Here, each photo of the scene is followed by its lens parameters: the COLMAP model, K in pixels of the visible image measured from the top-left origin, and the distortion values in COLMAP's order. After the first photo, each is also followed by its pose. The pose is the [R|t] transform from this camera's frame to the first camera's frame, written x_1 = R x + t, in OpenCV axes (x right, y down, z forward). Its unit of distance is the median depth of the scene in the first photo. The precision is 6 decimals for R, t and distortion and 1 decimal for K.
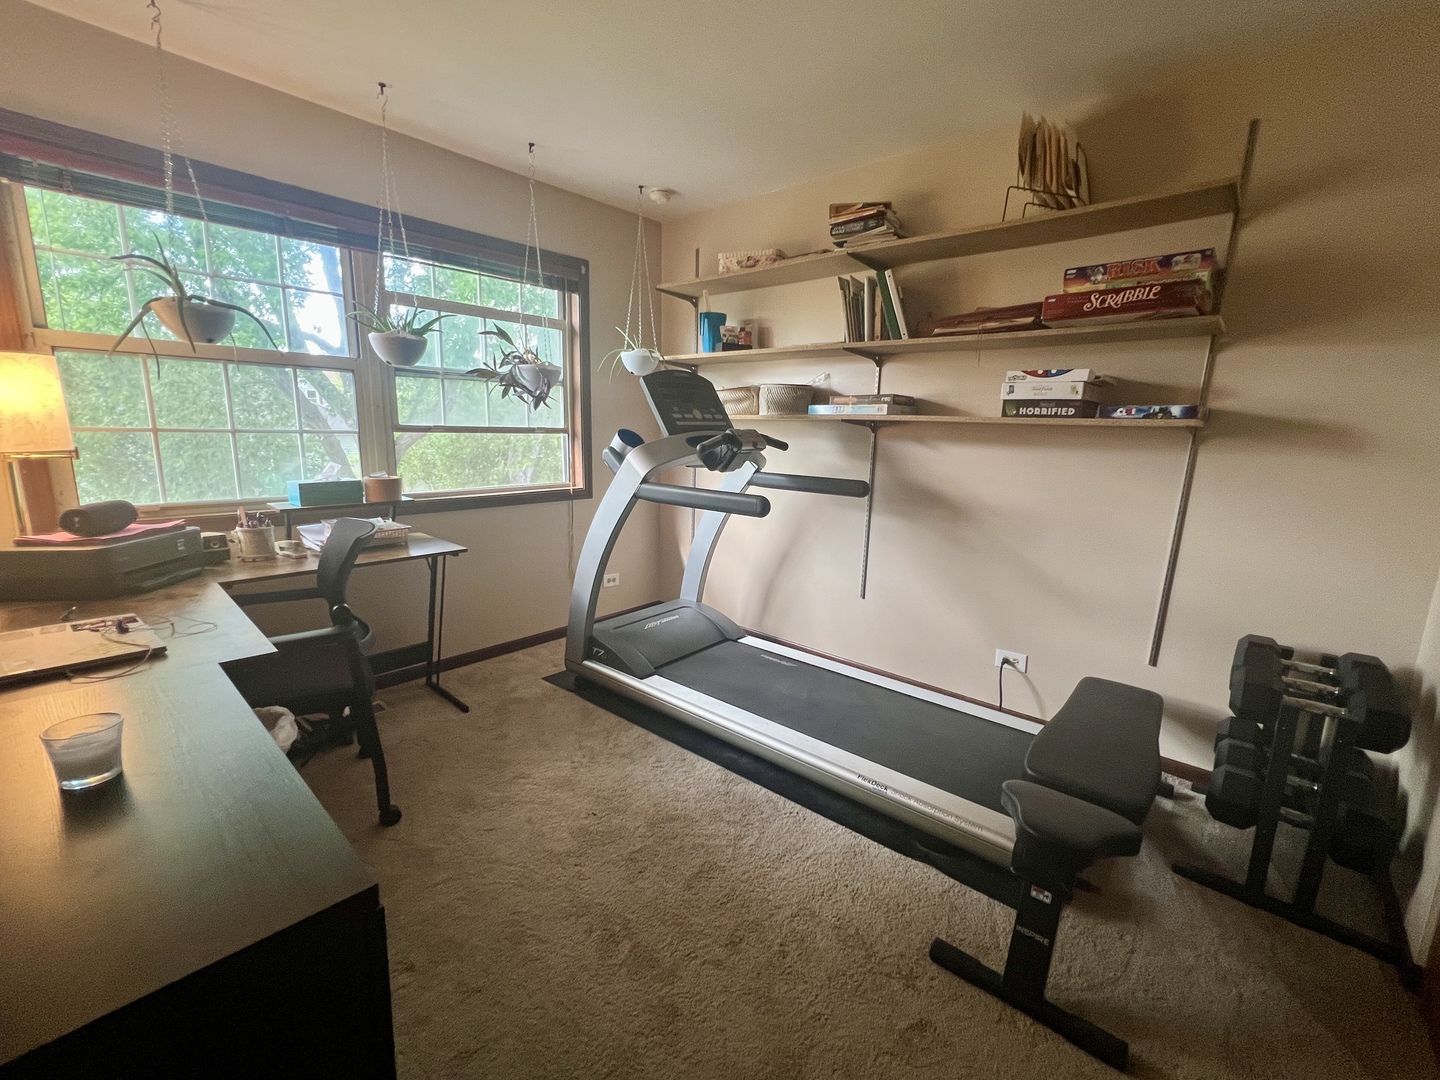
lens RADIAL K [[605.1, 0, 715.7], [0, 605.1, 541.5], [0, 0, 1]] dist [-0.000309, 0.000580]
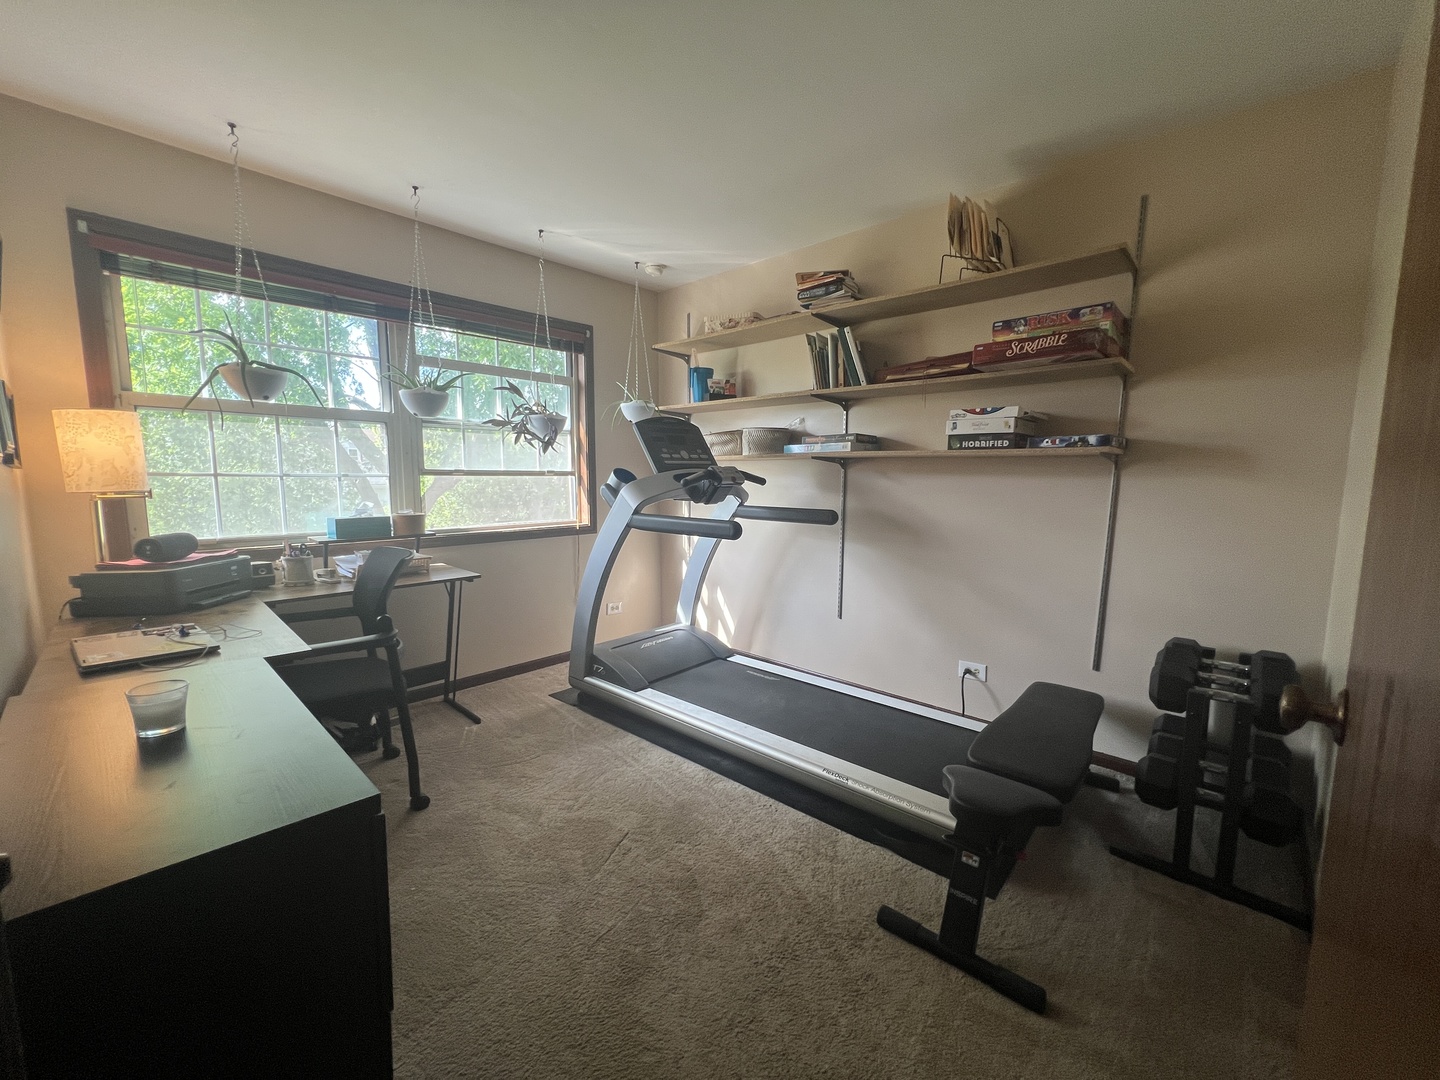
lens RADIAL K [[578.7, 0, 718.1], [0, 578.7, 543.3], [0, 0, 1]] dist [0.000785, 0.000171]
pose [[0.999640, -0.015934, -0.021596, 0.064327], [0.014308, 0.997197, -0.073438, 0.043701], [0.022706, 0.073102, 0.997066, -0.082645]]
